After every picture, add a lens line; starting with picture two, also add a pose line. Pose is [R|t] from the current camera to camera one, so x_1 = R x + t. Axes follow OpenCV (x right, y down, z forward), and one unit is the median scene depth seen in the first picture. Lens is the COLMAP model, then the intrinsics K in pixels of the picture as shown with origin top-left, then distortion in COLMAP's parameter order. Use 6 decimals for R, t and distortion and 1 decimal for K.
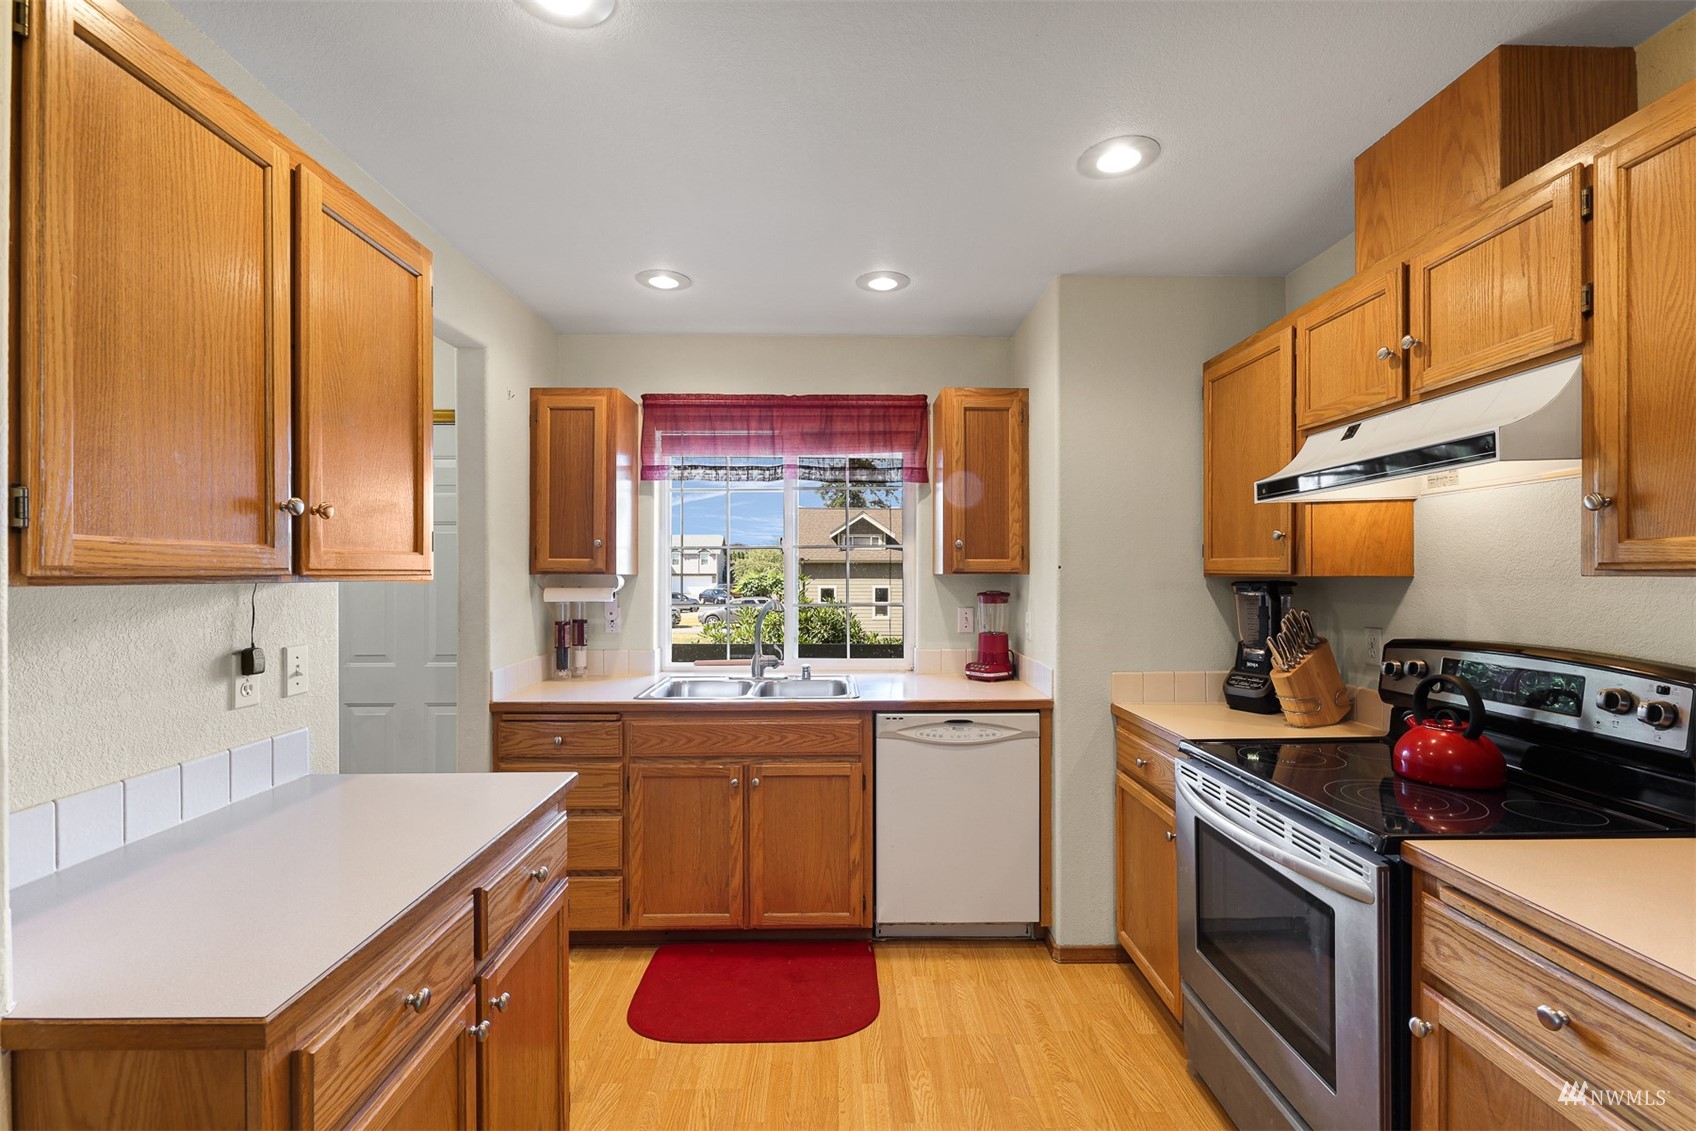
lens RADIAL K [[735.3, 0, 839.0], [0, 735.3, 570.3], [0, 0, 1]] dist [0.002439, -0.003723]
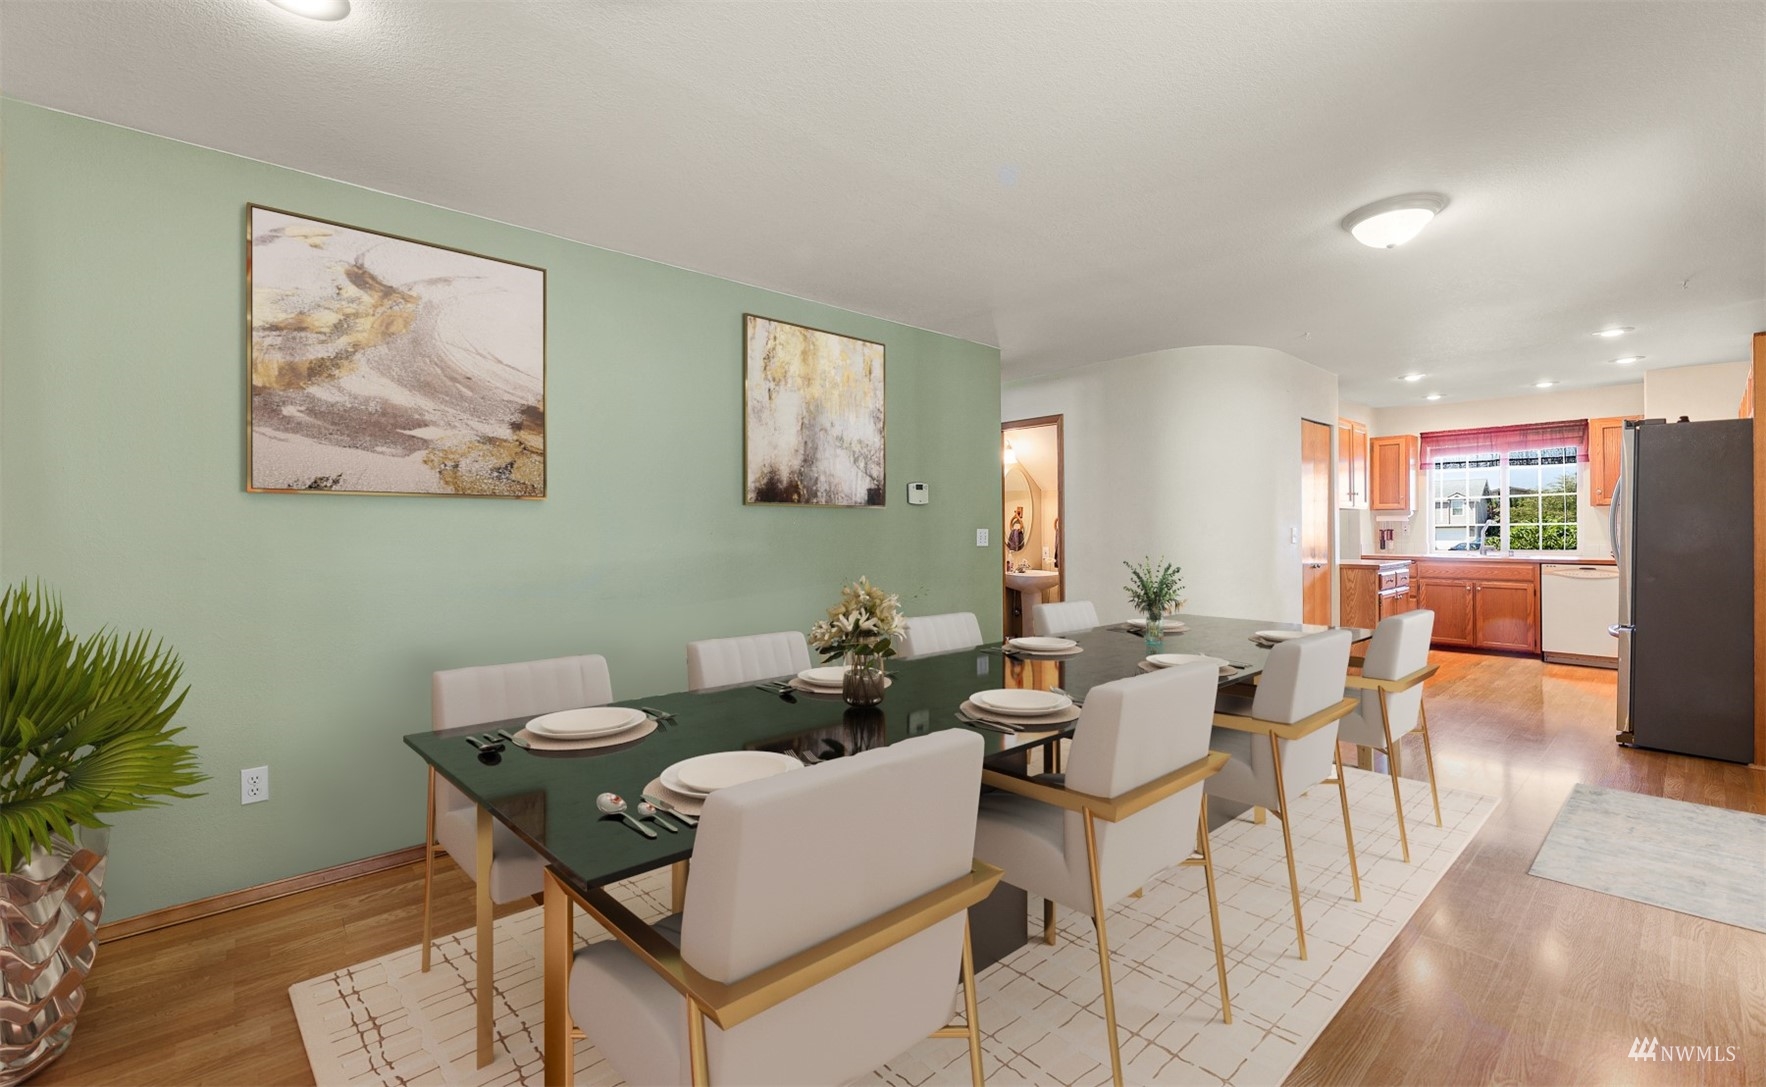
lens RADIAL K [[741.9, 0, 890.5], [0, 741.9, 528.1], [0, 0, 1]] dist [-0.006103, 0.001080]
pose [[0.670601, -0.004060, -0.741807, 0.425098], [0.007695, 0.999969, 0.001483, 0.057070], [0.741778, -0.006703, 0.670612, -2.250521]]
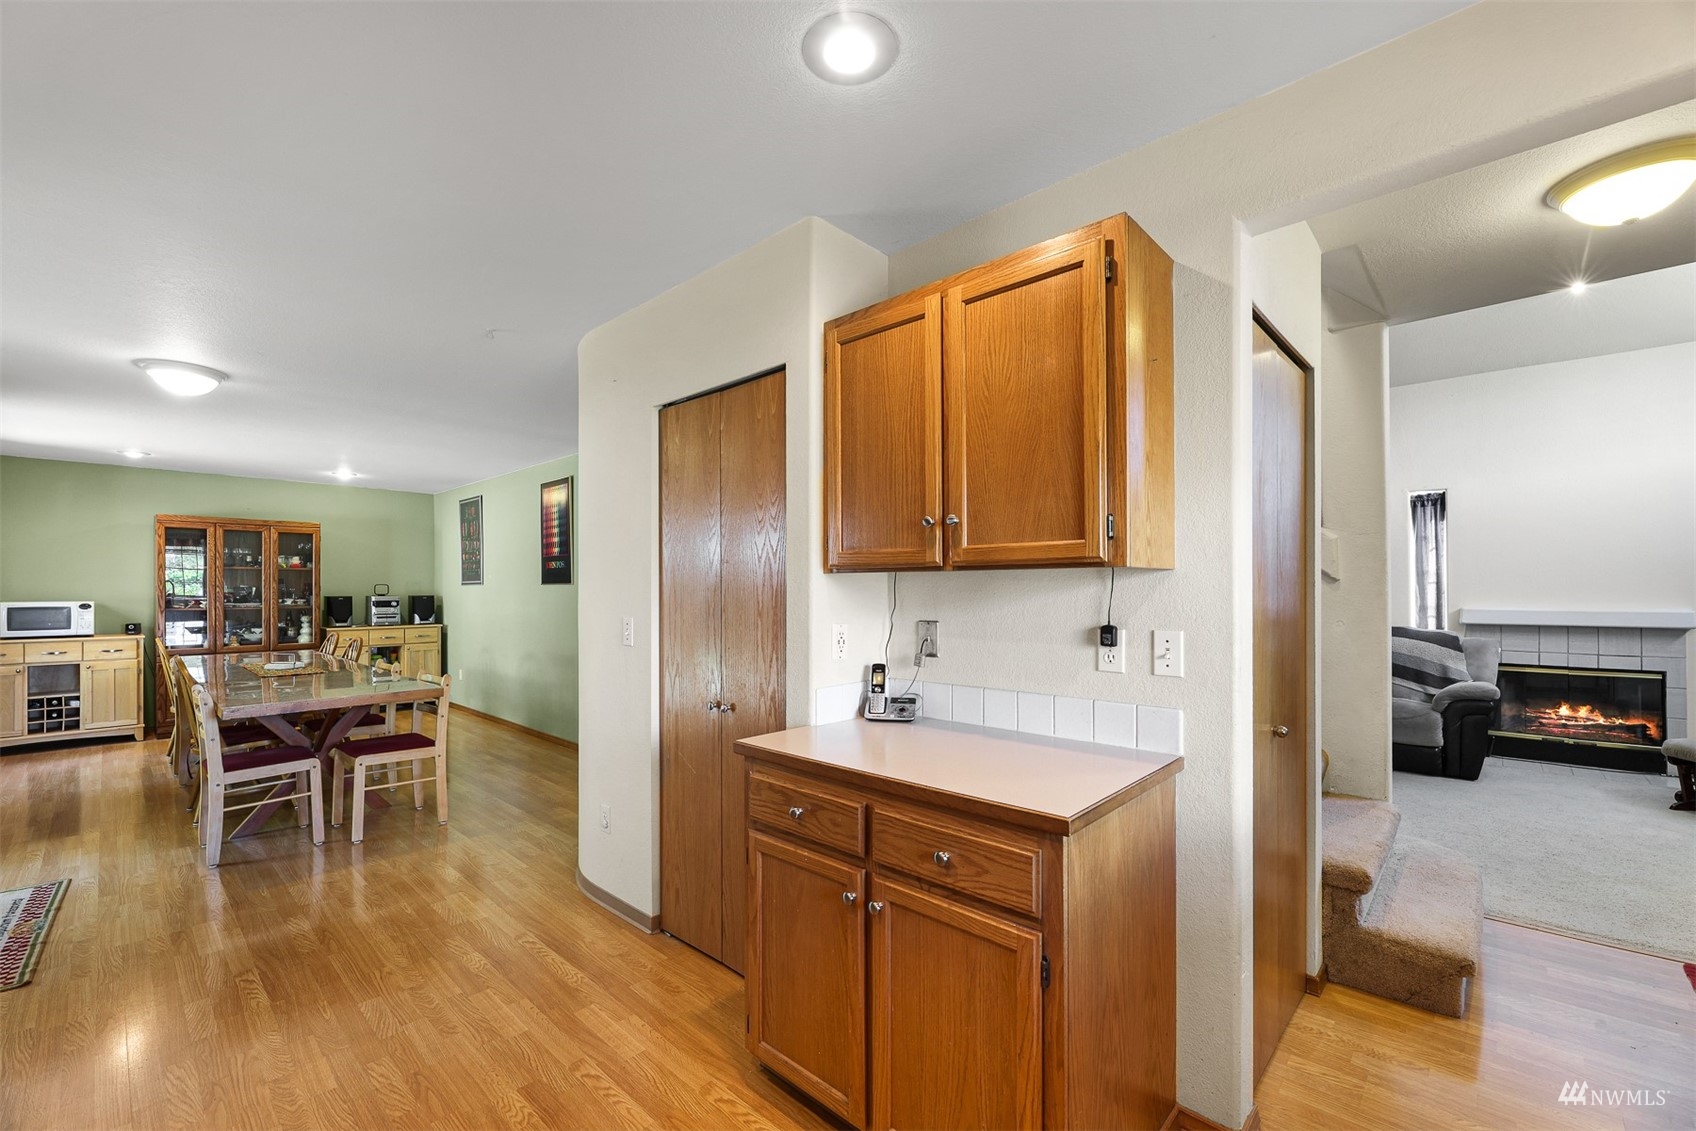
lens RADIAL K [[707.0, 0, 850.2], [0, 707.0, 589.2], [0, 0, 1]] dist [-0.002546, -0.000385]
pose [[-0.687466, 0.004623, -0.726202, 0.212014], [0.004991, 0.999986, 0.001641, 0.023967], [0.726199, -0.002497, -0.687480, 0.875042]]
